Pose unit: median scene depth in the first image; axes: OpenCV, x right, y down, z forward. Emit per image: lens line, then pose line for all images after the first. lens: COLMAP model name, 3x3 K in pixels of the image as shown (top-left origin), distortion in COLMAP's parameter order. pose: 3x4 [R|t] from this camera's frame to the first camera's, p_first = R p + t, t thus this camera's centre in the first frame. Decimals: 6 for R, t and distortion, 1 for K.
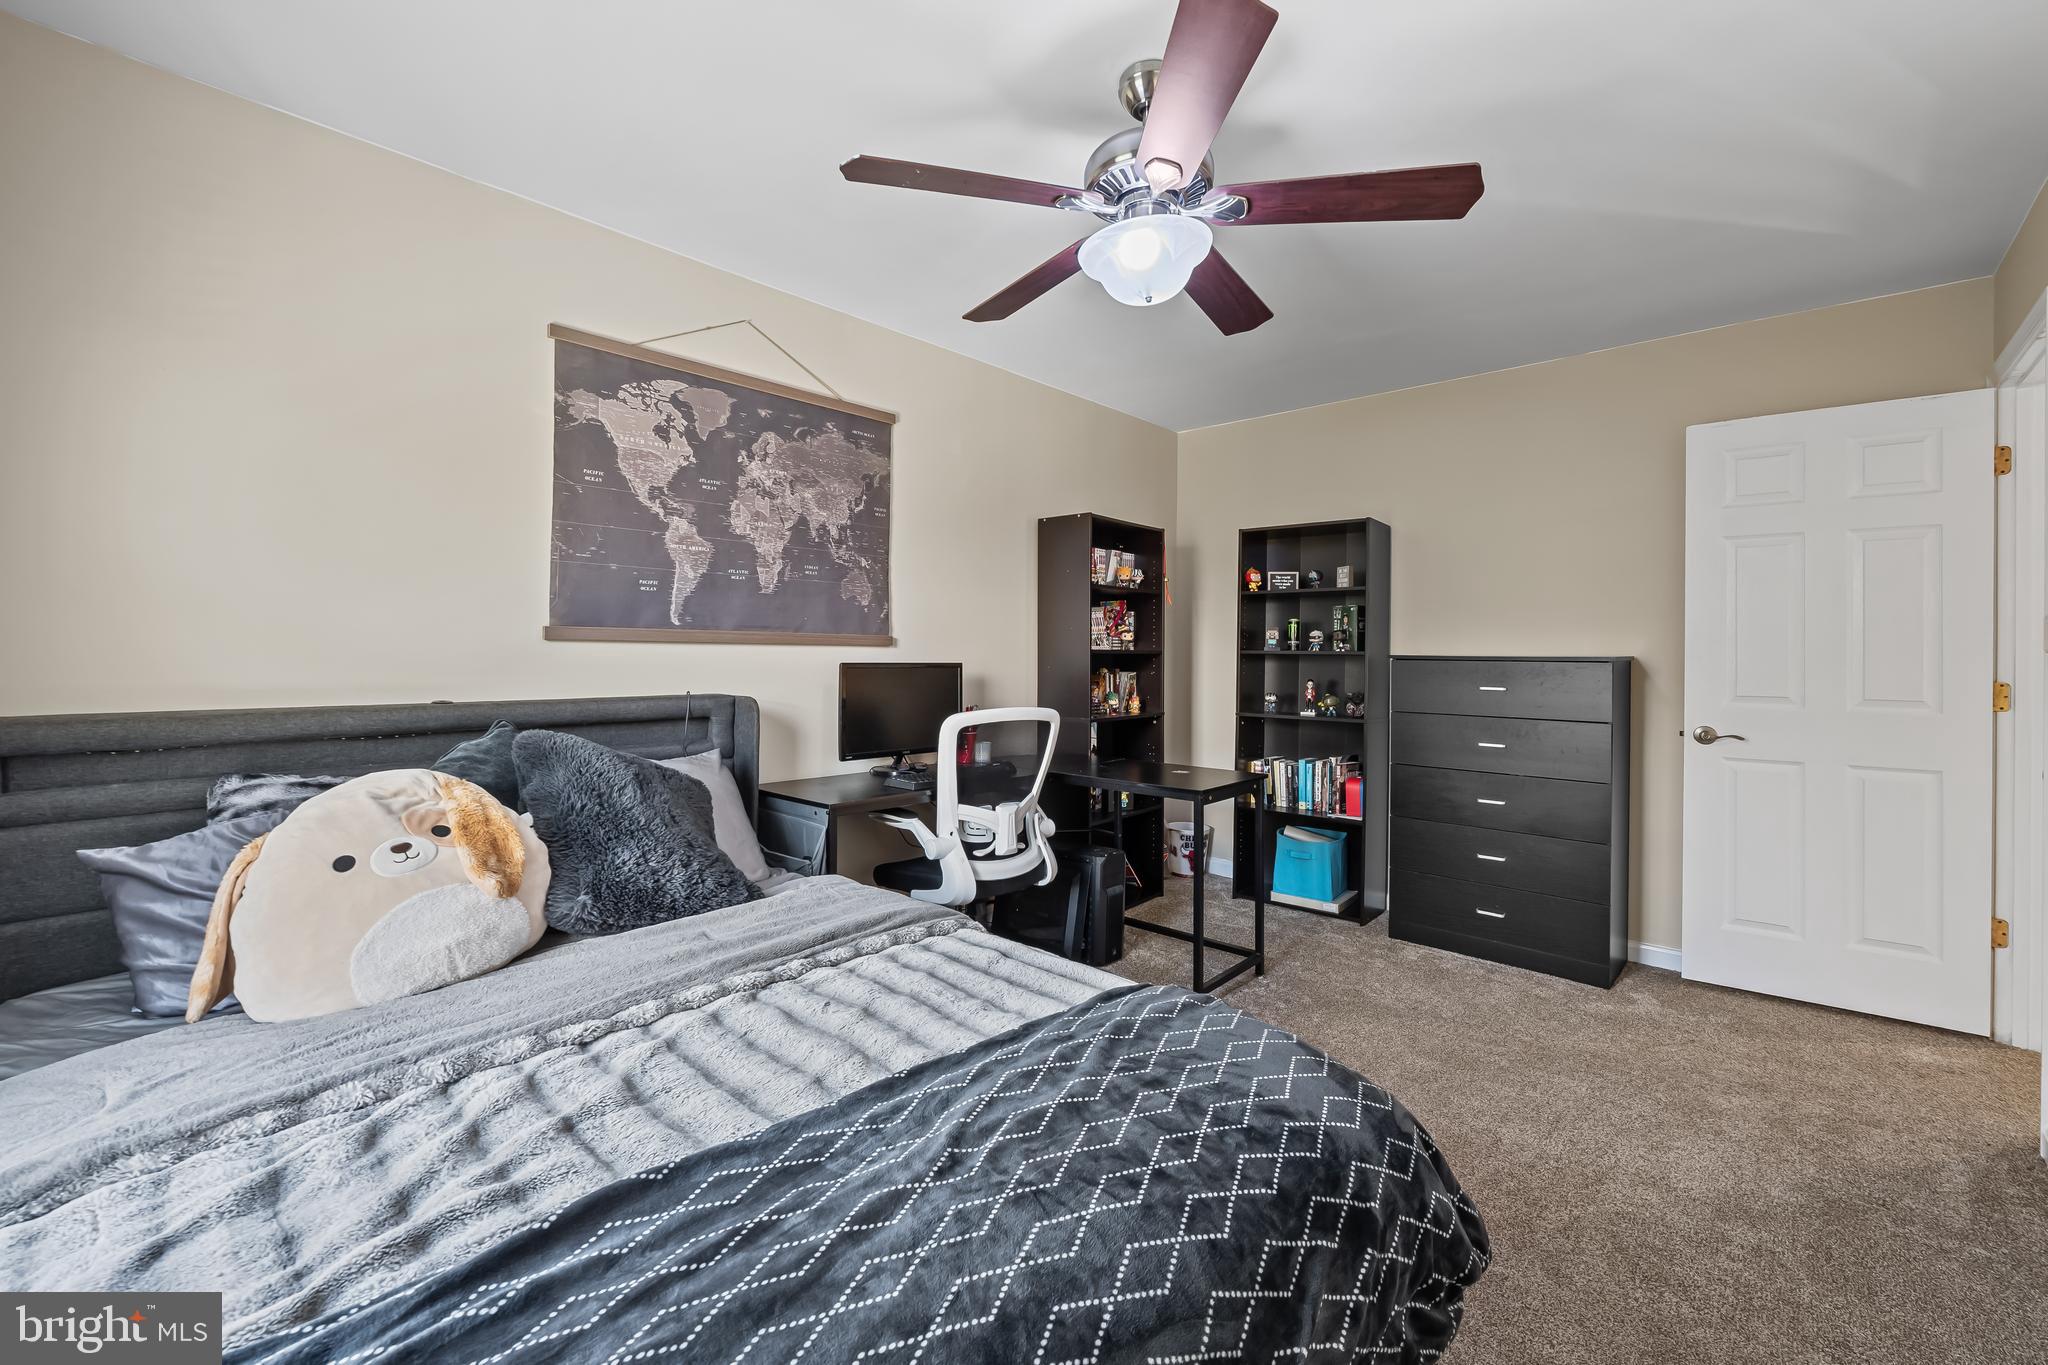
lens RADIAL K [[835.0, 0, 1029.5], [0, 835.0, 668.5], [0, 0, 1]] dist [-0.006115, -0.000665]
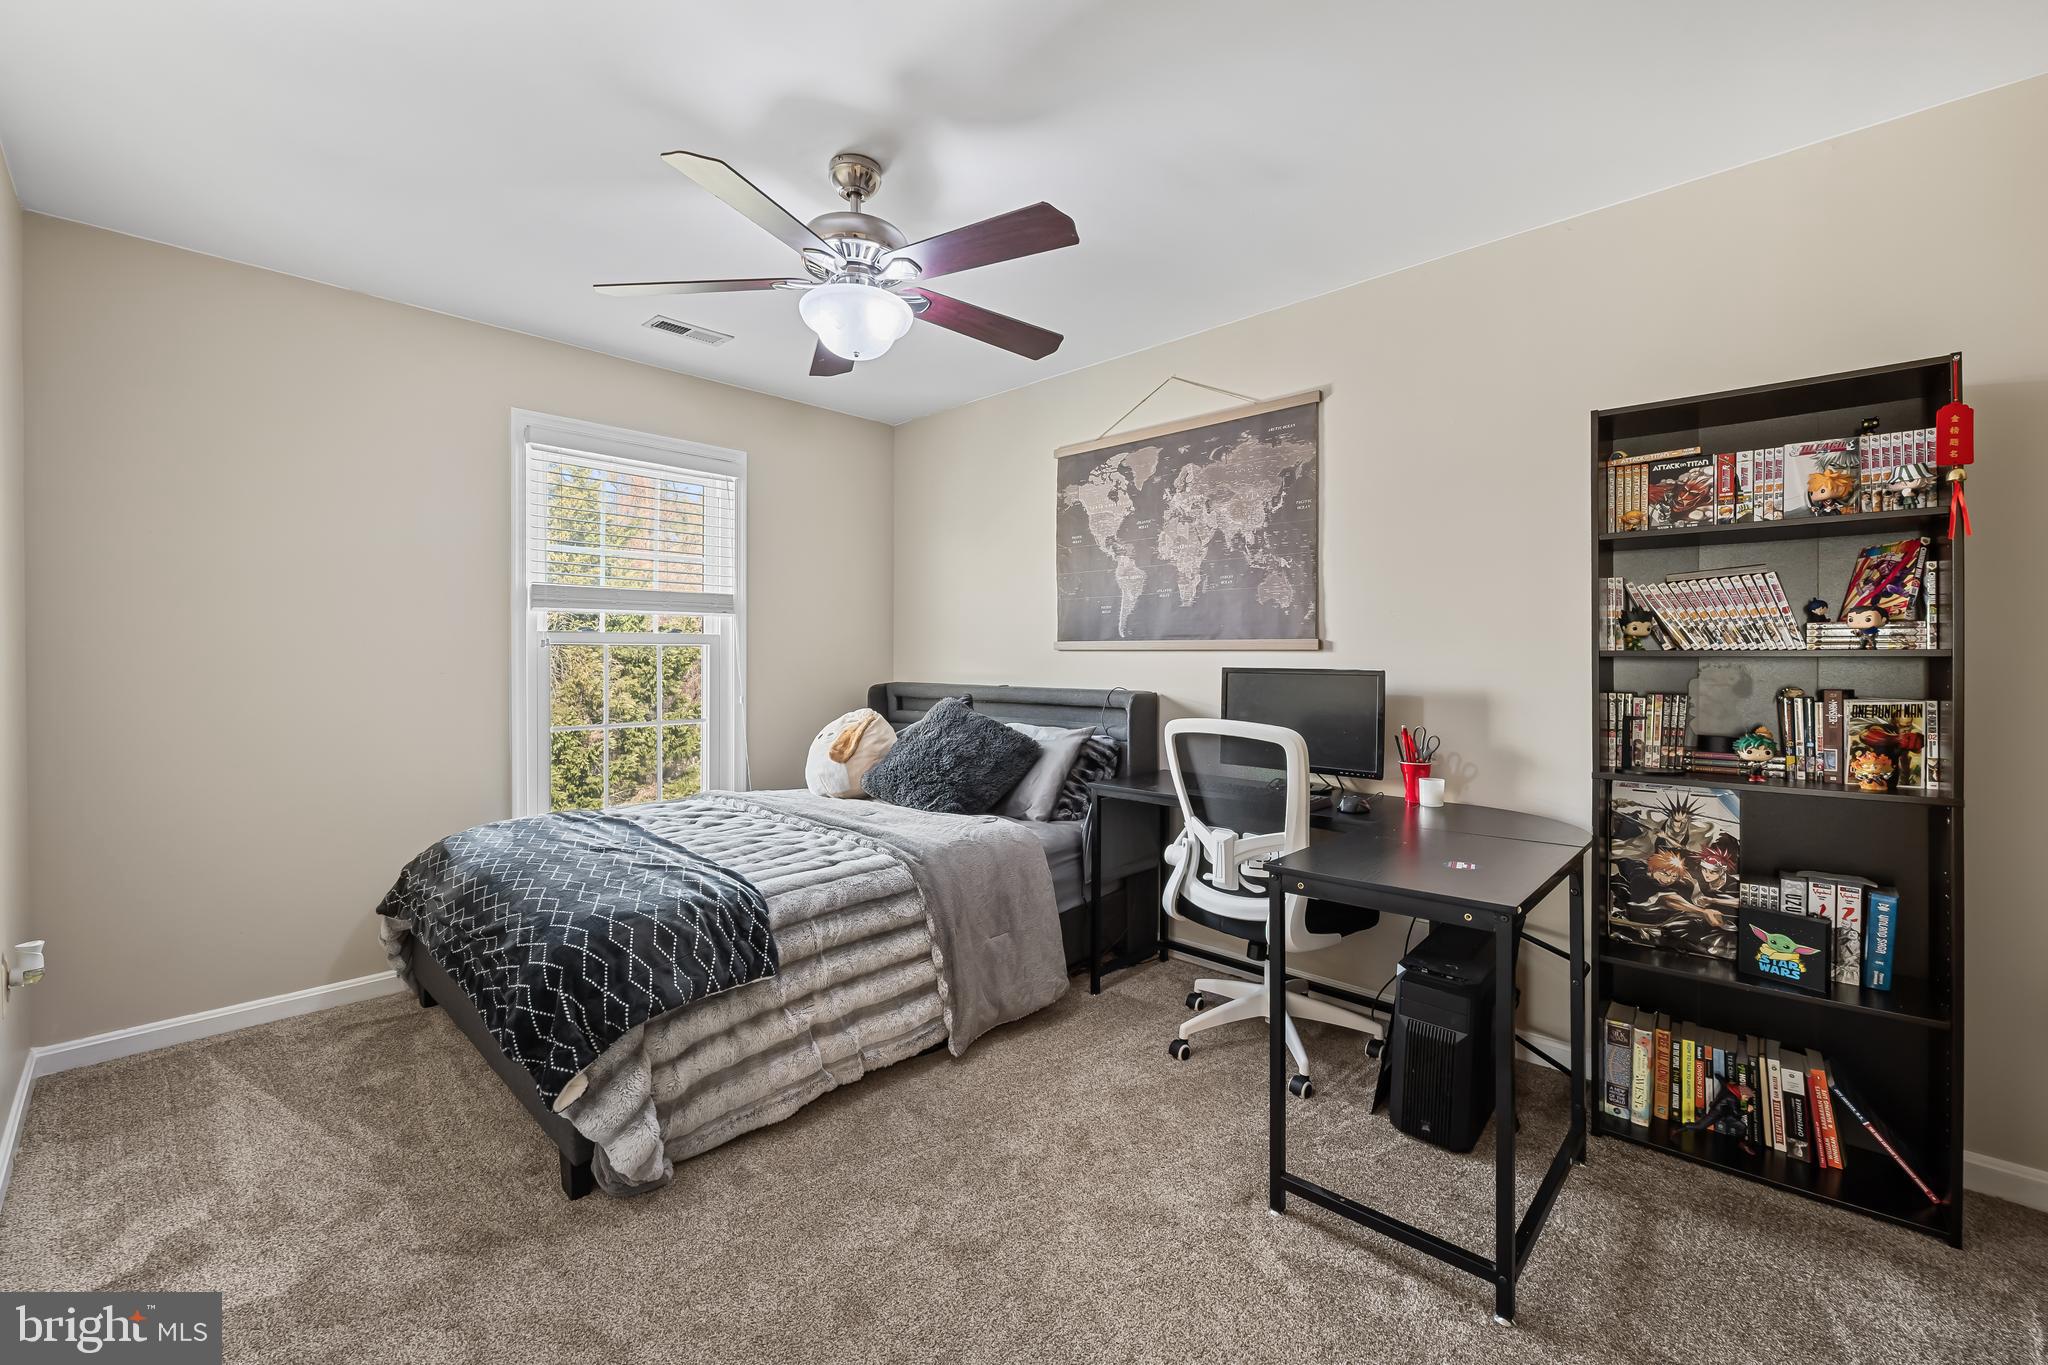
lens RADIAL K [[835.0, 0, 1029.2], [0, 835.0, 668.4], [0, 0, 1]] dist [-0.006115, -0.000665]
pose [[-0.008979, 0.002893, -0.999956, 0.834581], [-0.025553, 0.999669, 0.003122, -0.002664], [0.999633, 0.025580, -0.008902, 0.802128]]
